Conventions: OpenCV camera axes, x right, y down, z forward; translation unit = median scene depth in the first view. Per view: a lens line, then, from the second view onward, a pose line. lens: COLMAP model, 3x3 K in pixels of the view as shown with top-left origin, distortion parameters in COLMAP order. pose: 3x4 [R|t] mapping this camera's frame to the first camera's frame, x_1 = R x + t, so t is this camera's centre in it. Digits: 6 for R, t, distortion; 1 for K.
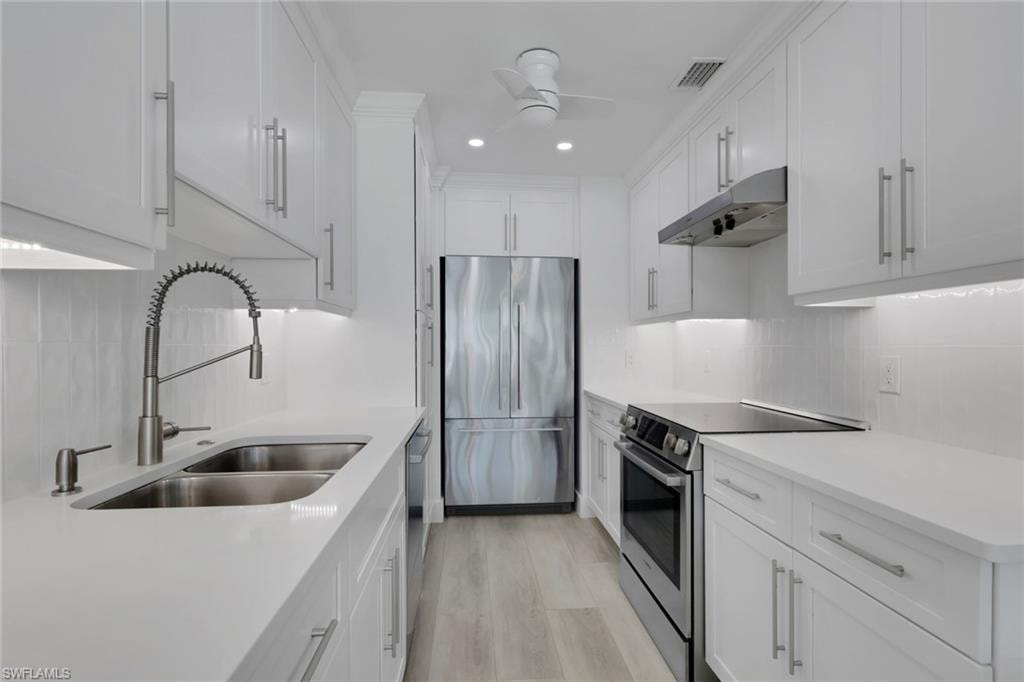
lens RADIAL K [[485.6, 0, 516.3], [0, 485.6, 350.7], [0, 0, 1]] dist [-0.002449, 0.000388]
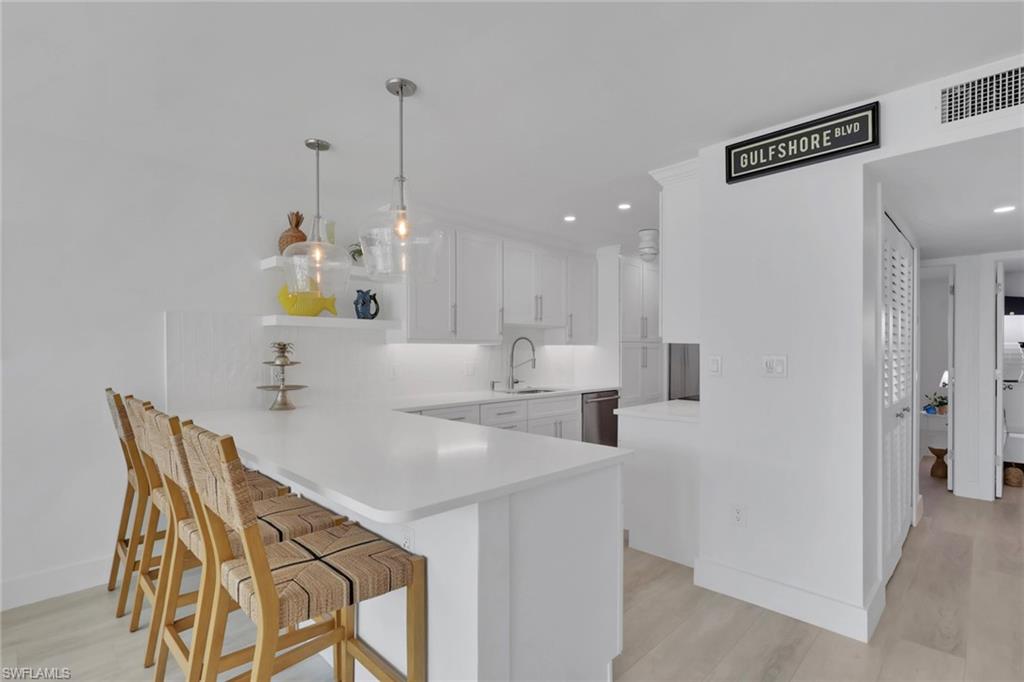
lens RADIAL K [[477.5, 0, 513.8], [0, 477.5, 349.1], [0, 0, 1]] dist [-0.000548, -0.000359]
pose [[0.639683, -0.000296, -0.768639, 2.047719], [-0.007317, 0.999952, -0.006474, -0.057966], [0.768604, 0.009765, 0.639650, -1.337328]]
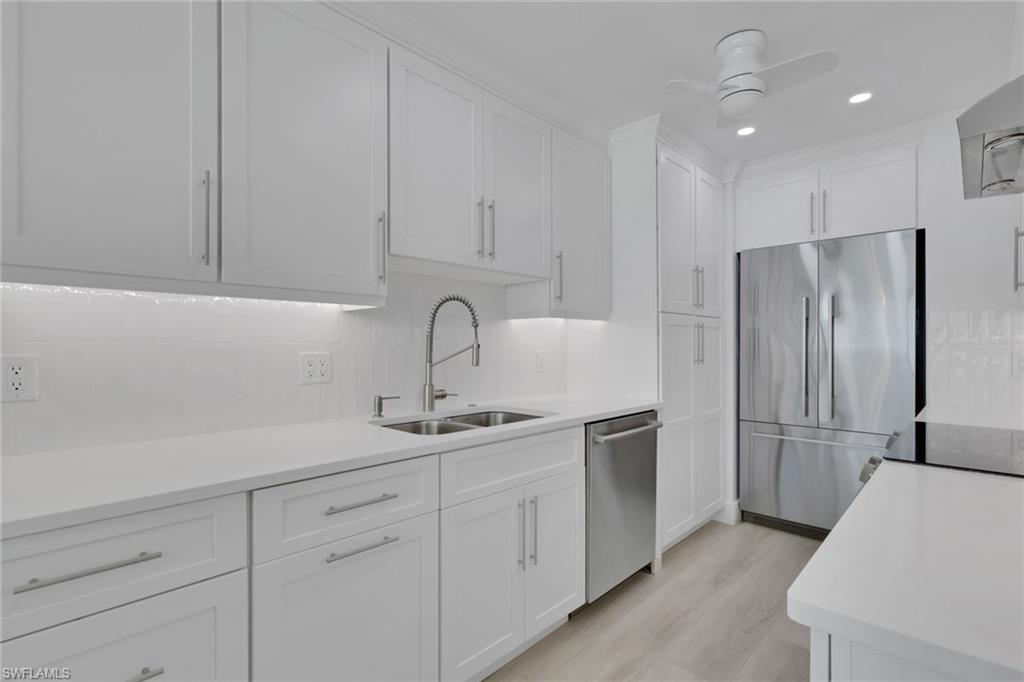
lens RADIAL K [[477.5, 0, 513.8], [0, 477.5, 349.1], [0, 0, 1]] dist [-0.000548, -0.000359]
pose [[0.655090, 0.006104, -0.755527, 0.709341], [-0.005572, 0.999979, 0.003247, -0.002031], [0.755531, 0.002082, 0.655110, 0.085143]]
